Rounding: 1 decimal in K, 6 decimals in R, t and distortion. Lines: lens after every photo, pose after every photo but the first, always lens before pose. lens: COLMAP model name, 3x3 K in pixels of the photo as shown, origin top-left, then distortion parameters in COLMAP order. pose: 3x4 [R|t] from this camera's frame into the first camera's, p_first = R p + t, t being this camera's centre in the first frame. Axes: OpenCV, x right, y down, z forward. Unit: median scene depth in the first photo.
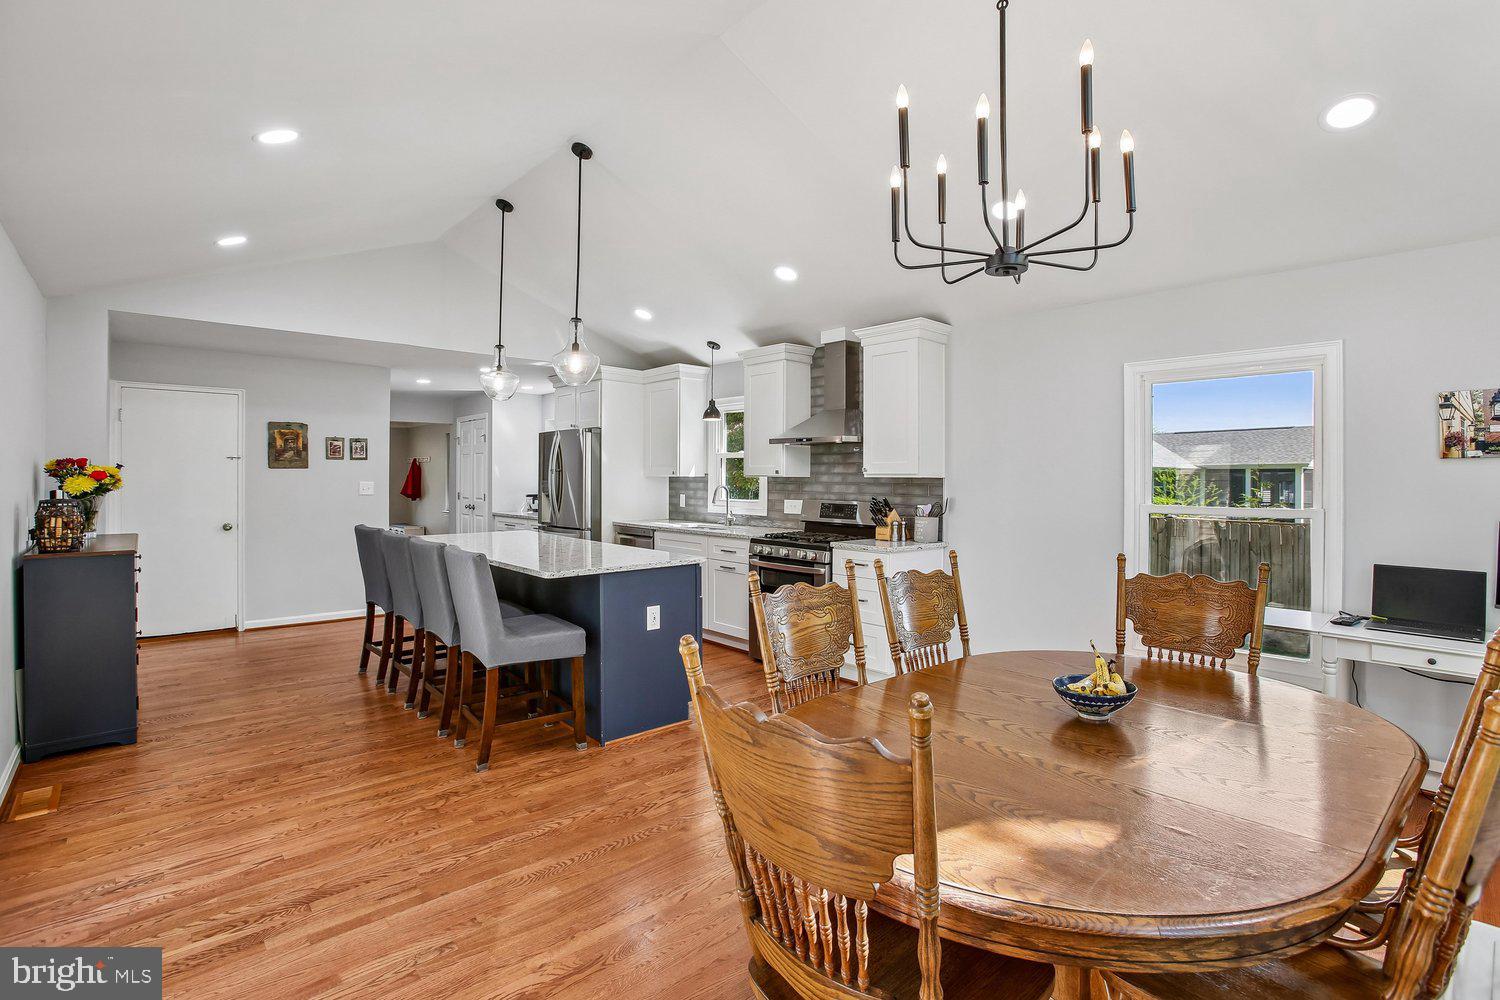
lens RADIAL K [[703.7, 0, 759.0], [0, 703.7, 488.6], [0, 0, 1]] dist [-0.057144, 0.014856]
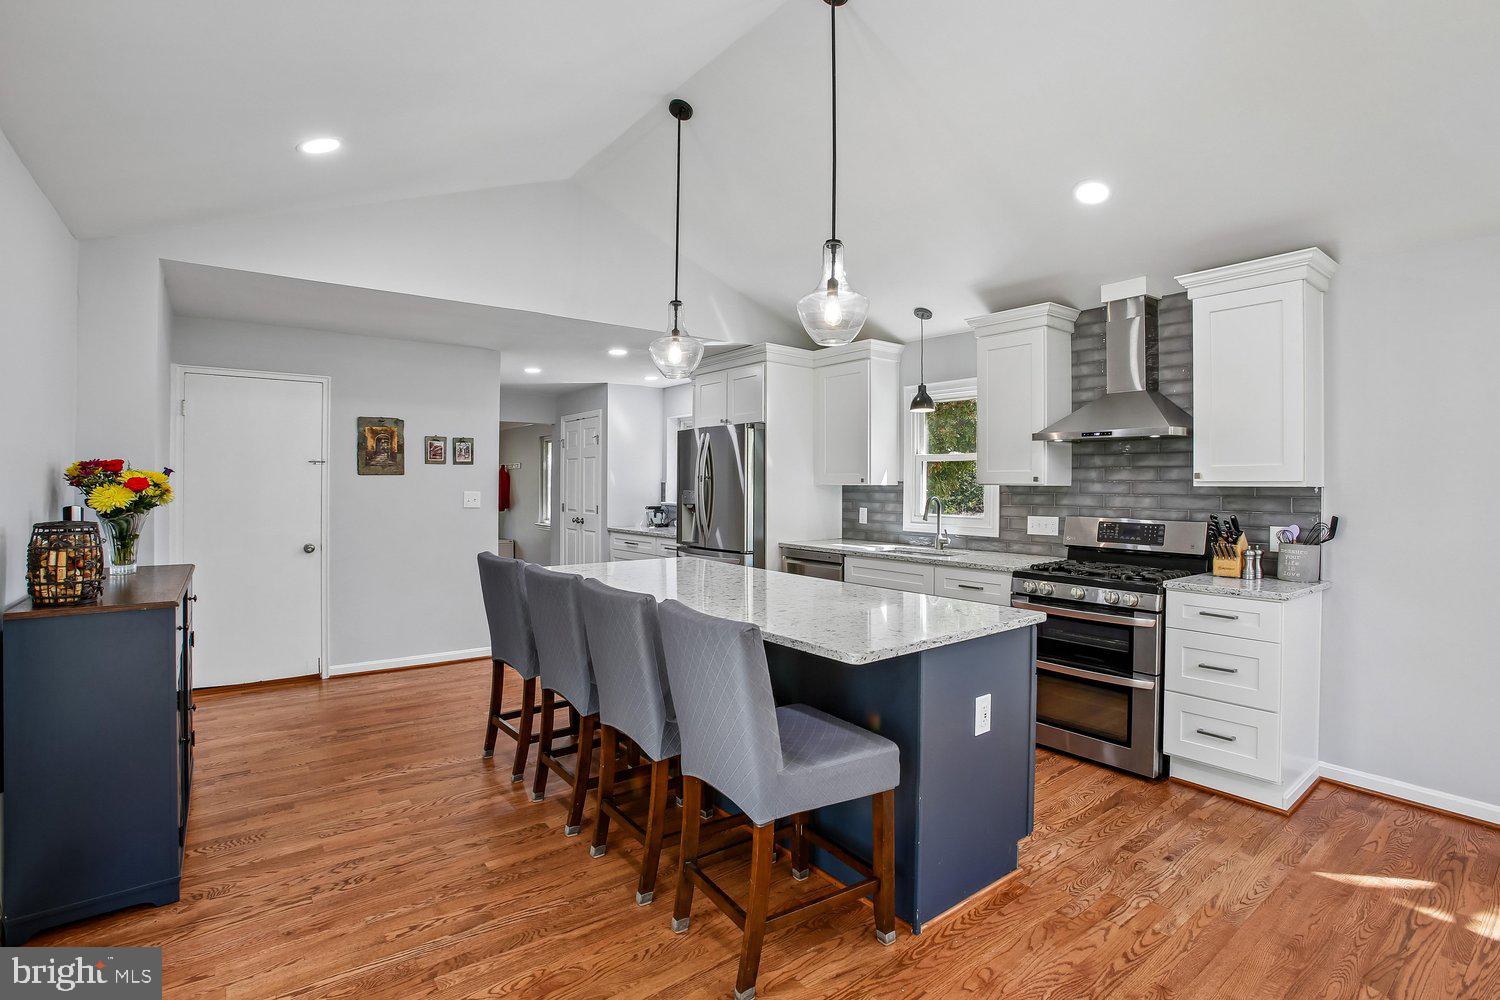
lens RADIAL K [[703.7, 0, 752.9], [0, 703.7, 489.4], [0, 0, 1]] dist [-0.057144, 0.014856]
pose [[0.996435, -0.000288, -0.084363, -0.231687], [-0.000532, 0.999953, -0.009705, -0.006319], [0.084362, 0.009716, 0.996388, 0.289343]]
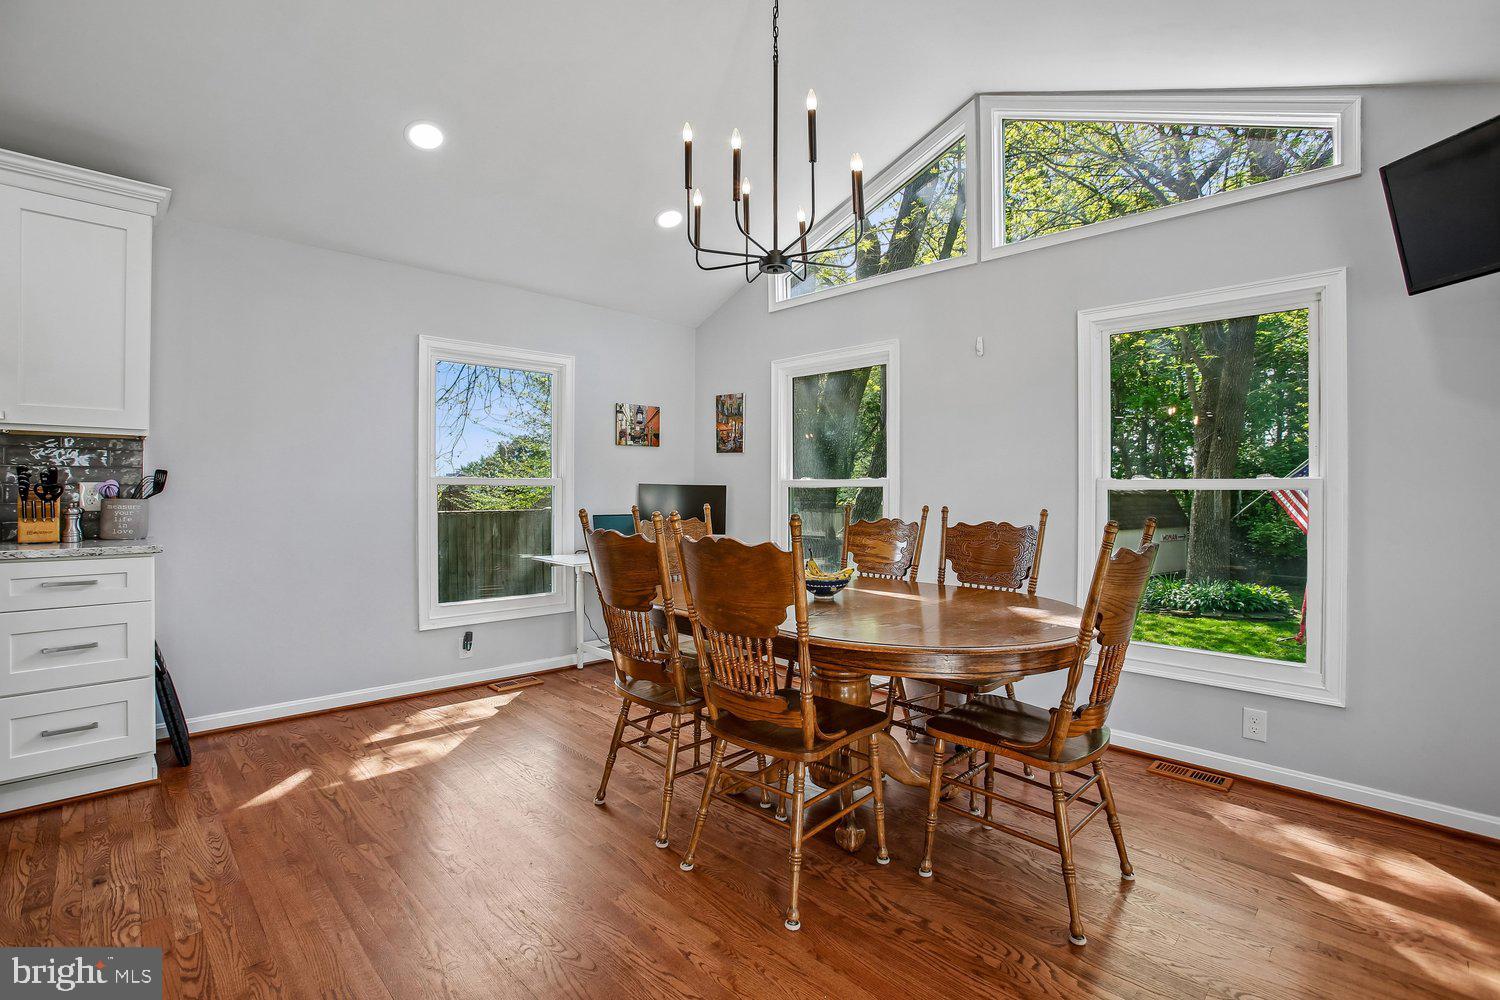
lens RADIAL K [[703.7, 0, 734.2], [0, 703.7, 490.7], [0, 0, 1]] dist [-0.057144, 0.014856]
pose [[-0.051976, -0.004879, 0.998636, -0.393097], [0.011433, 0.999920, 0.005480, 0.034644], [-0.998583, 0.011702, -0.051916, 0.474814]]
